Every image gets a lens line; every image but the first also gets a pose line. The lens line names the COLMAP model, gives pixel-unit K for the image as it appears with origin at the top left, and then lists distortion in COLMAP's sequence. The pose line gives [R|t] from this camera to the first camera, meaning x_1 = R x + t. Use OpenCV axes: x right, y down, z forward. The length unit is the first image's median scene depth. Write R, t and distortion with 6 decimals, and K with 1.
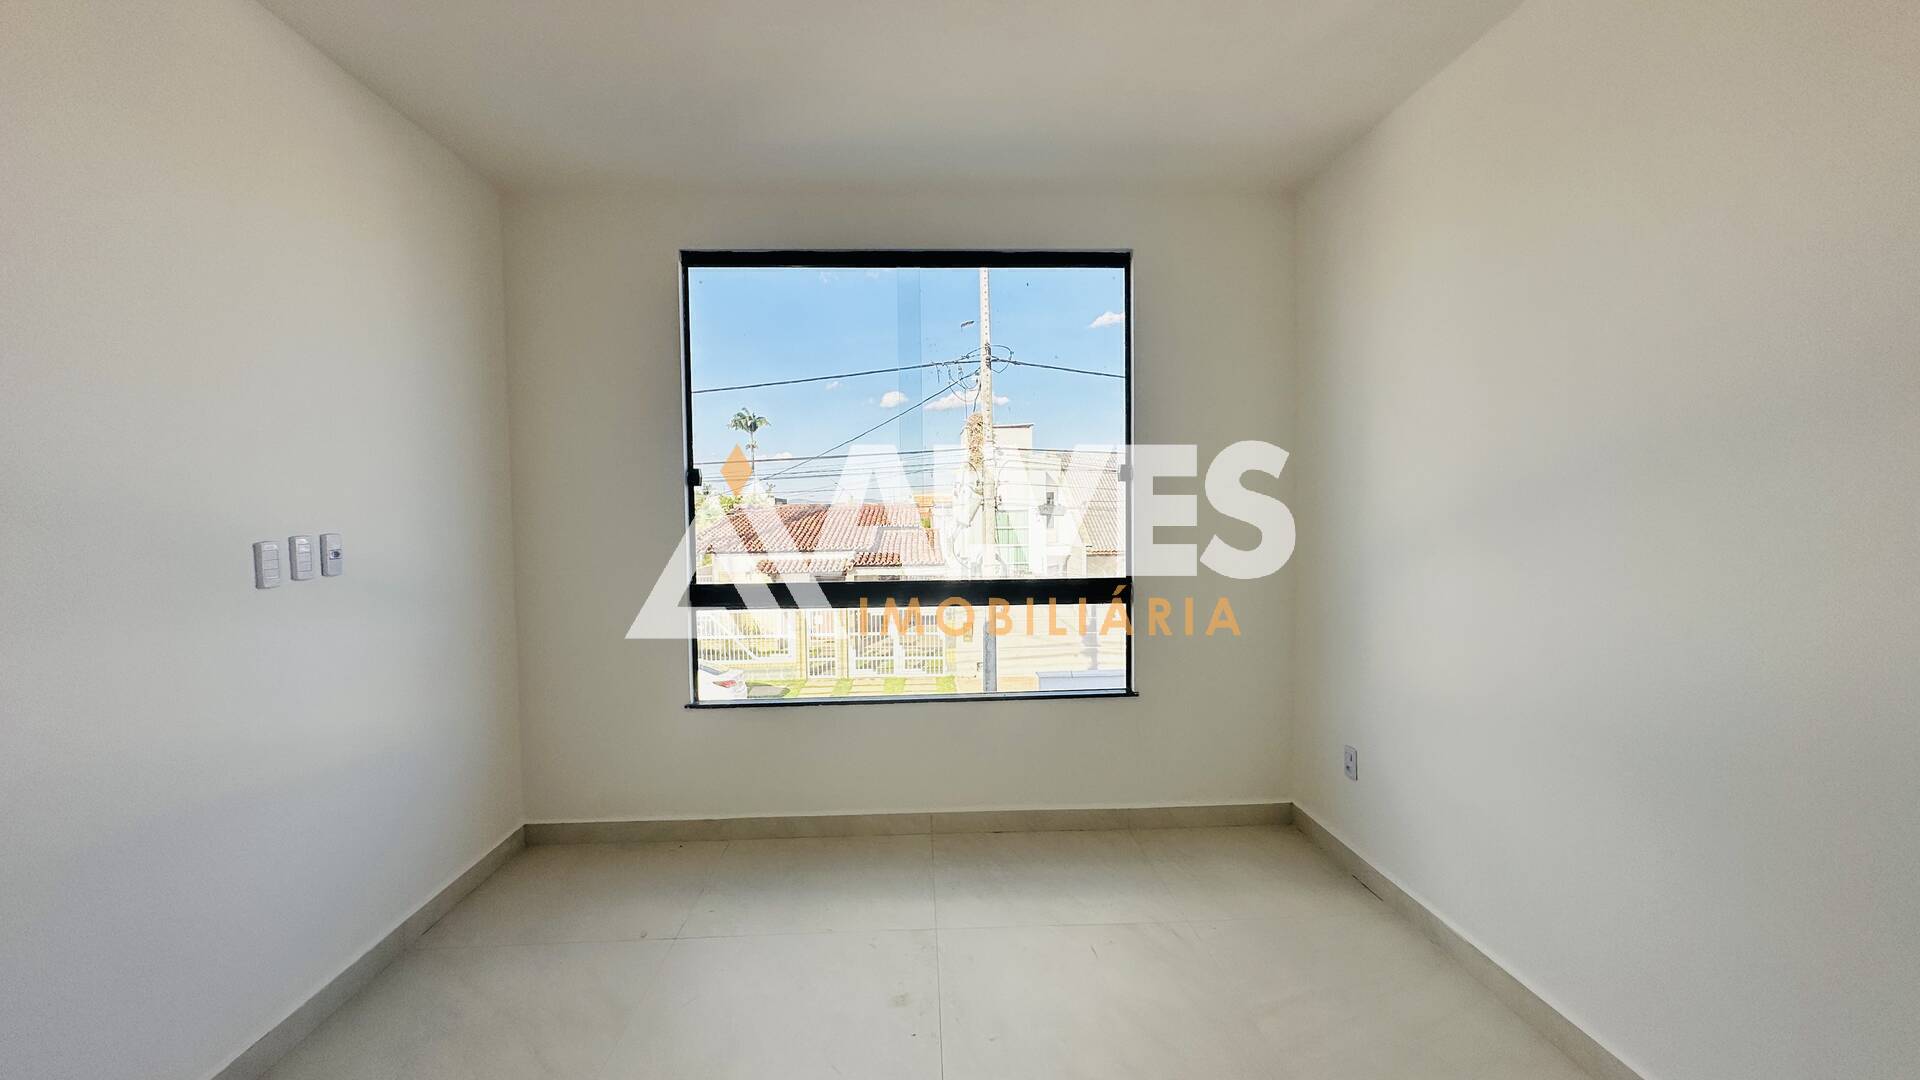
lens RADIAL K [[772.4, 0, 958.7], [0, 772.4, 539.3], [0, 0, 1]] dist [0.000889, -0.000198]
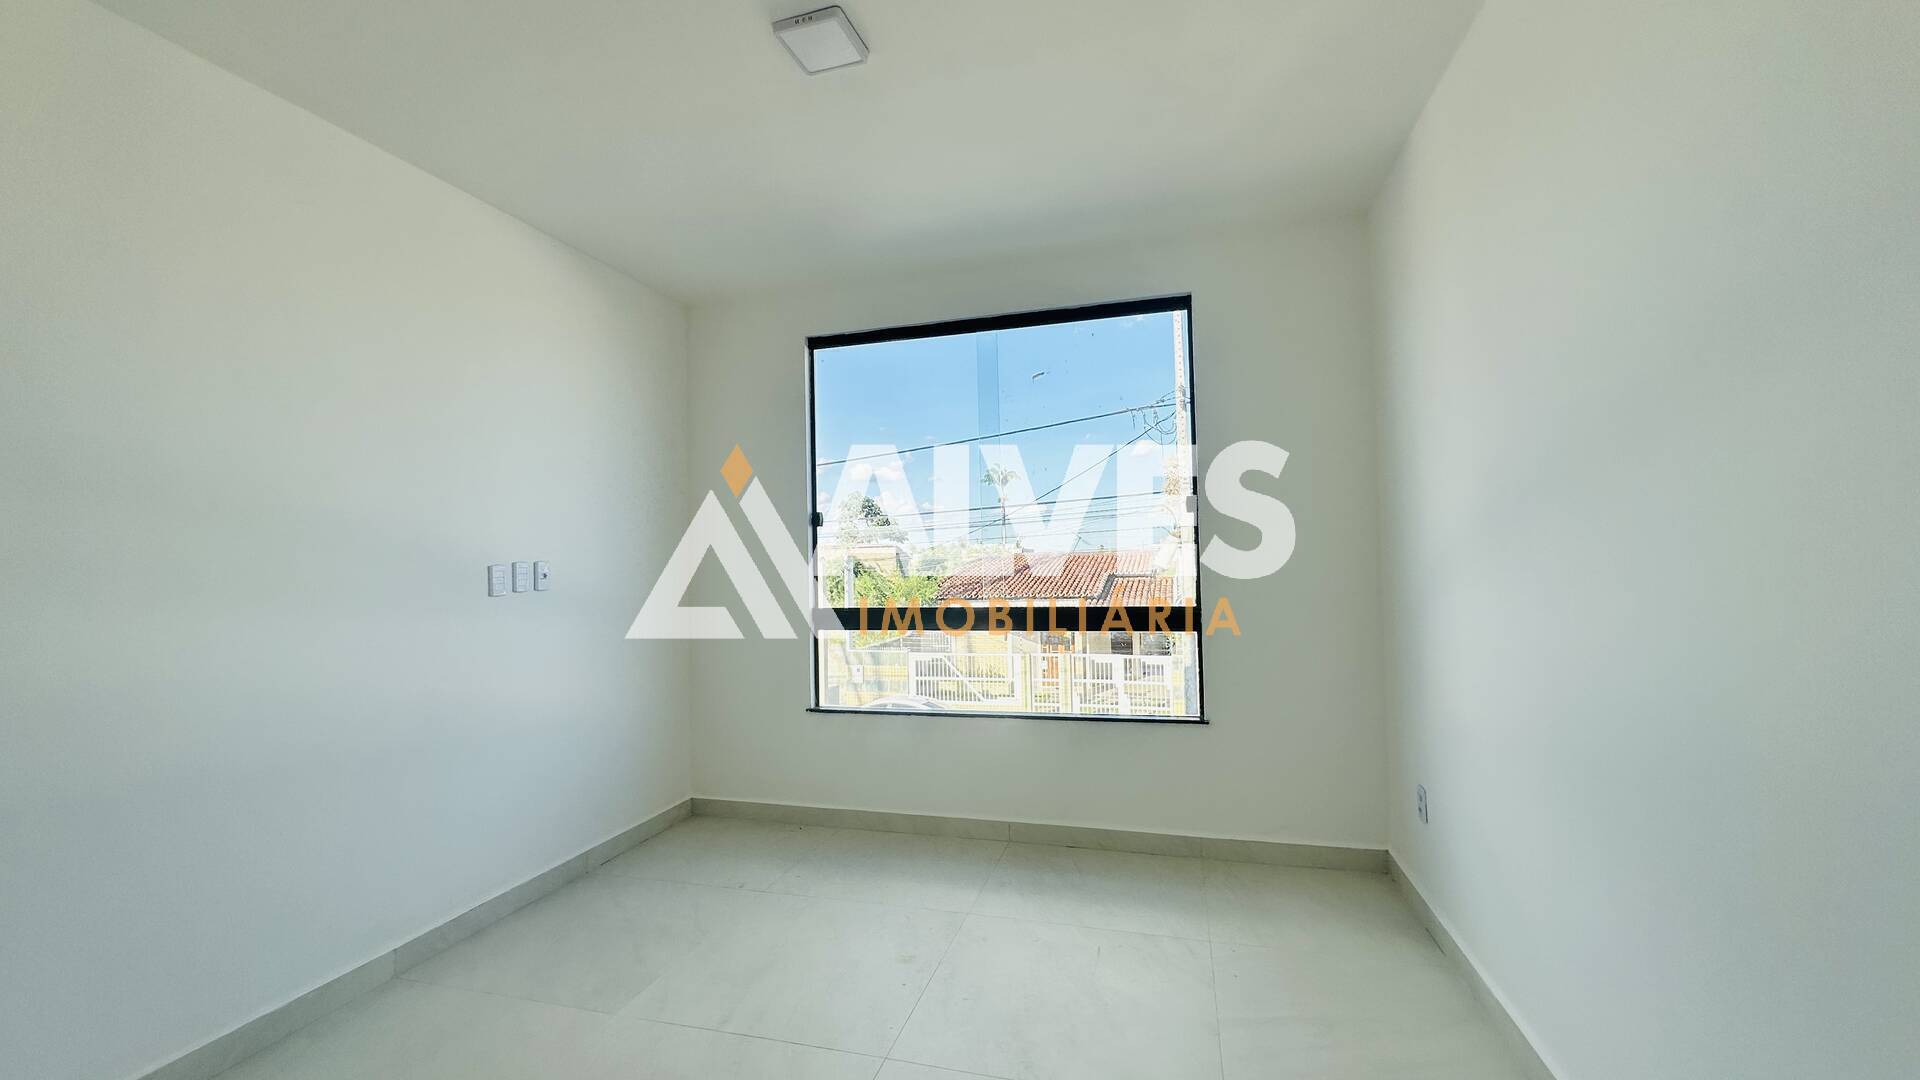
lens RADIAL K [[772.4, 0, 958.7], [0, 772.4, 539.3], [0, 0, 1]] dist [0.000889, -0.000198]
pose [[0.947083, -0.018983, -0.320427, 0.252430], [-0.001904, 0.997900, -0.064746, 0.028728], [0.320983, 0.061930, 0.945058, -0.071953]]
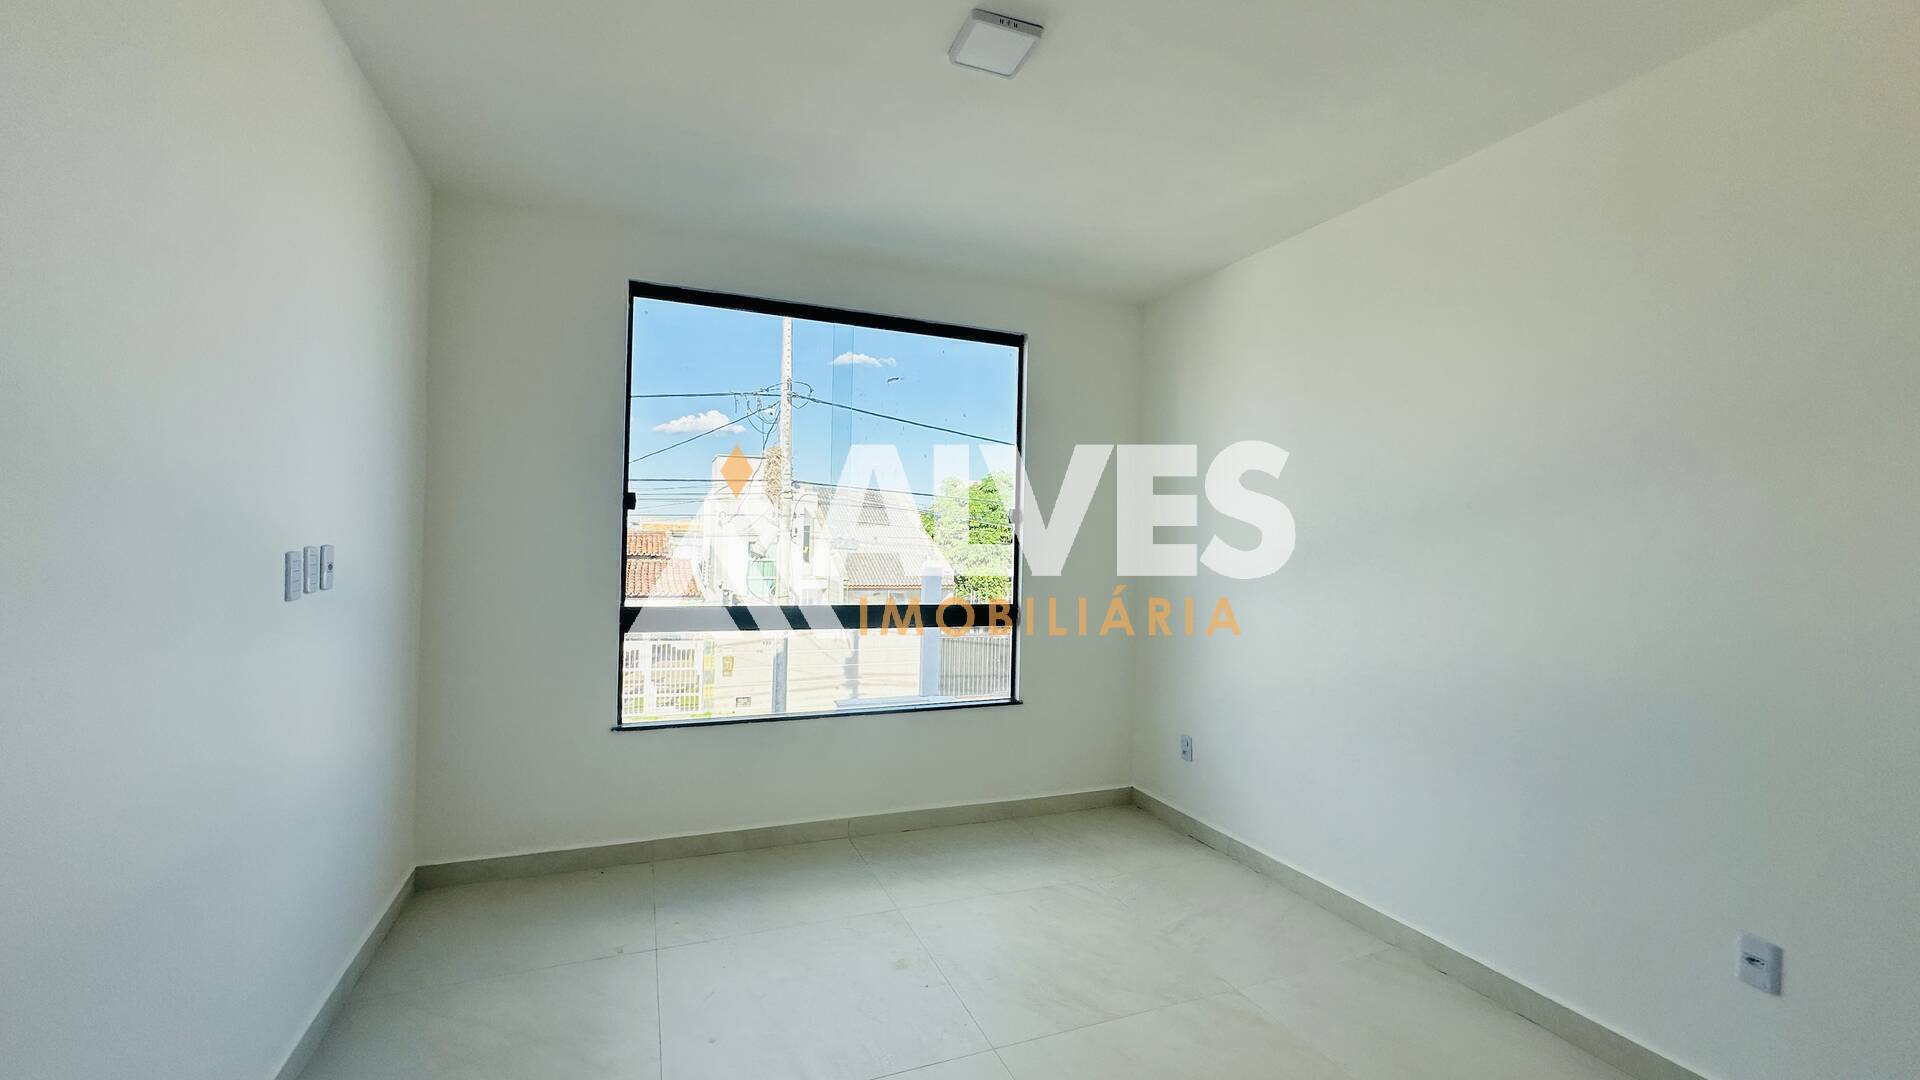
lens RADIAL K [[772.4, 0, 958.7], [0, 772.4, 539.3], [0, 0, 1]] dist [0.000889, -0.000198]
pose [[0.941721, 0.036989, 0.334355, -0.268012], [-0.021948, 0.998575, -0.048652, 0.010018], [-0.335678, 0.038478, 0.941191, -0.094952]]
